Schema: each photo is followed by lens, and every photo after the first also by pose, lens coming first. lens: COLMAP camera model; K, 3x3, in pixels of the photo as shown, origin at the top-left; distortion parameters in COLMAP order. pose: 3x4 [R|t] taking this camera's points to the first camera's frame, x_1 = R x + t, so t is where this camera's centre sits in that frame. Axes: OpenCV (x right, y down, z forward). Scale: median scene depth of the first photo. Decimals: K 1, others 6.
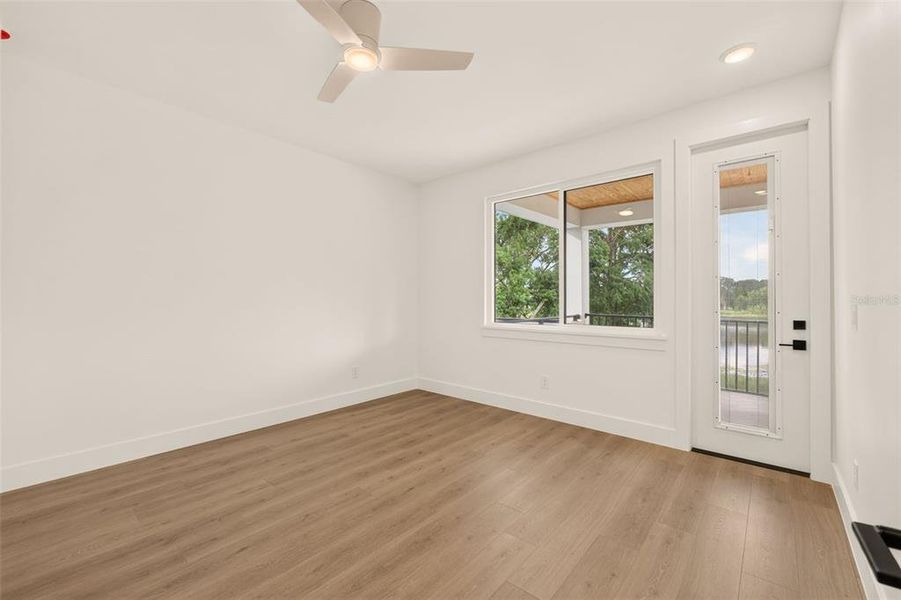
lens RADIAL K [[378.0, 0, 452.3], [0, 378.0, 296.3], [0, 0, 1]] dist [0.002287, 0.000317]
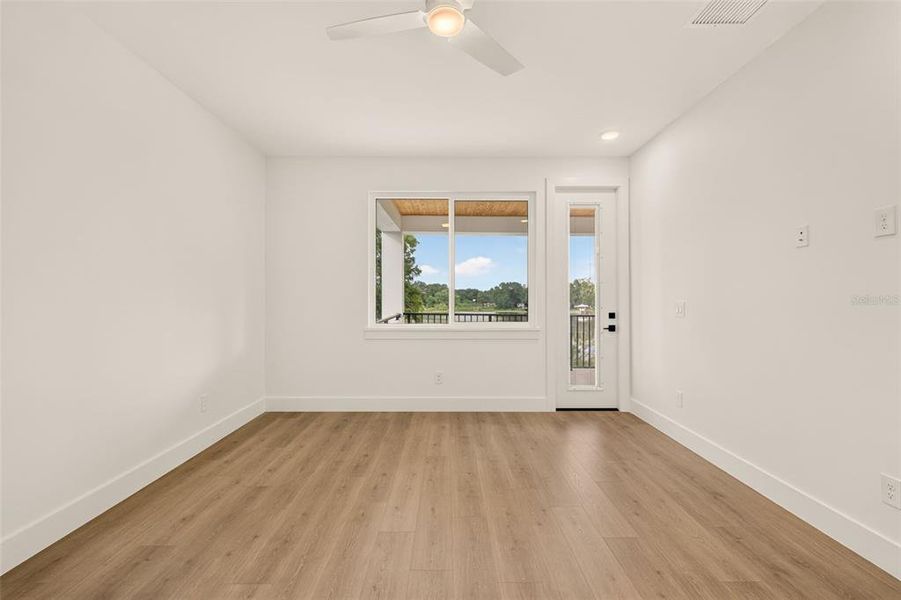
lens RADIAL K [[375.0, 0, 453.8], [0, 375.0, 295.3], [0, 0, 1]] dist [0.000838, -0.000035]
pose [[0.748860, 0.004476, 0.662713, -0.500669], [-0.002920, 0.999990, -0.003455, -0.000391], [-0.662722, 0.000652, 0.748865, 0.220045]]
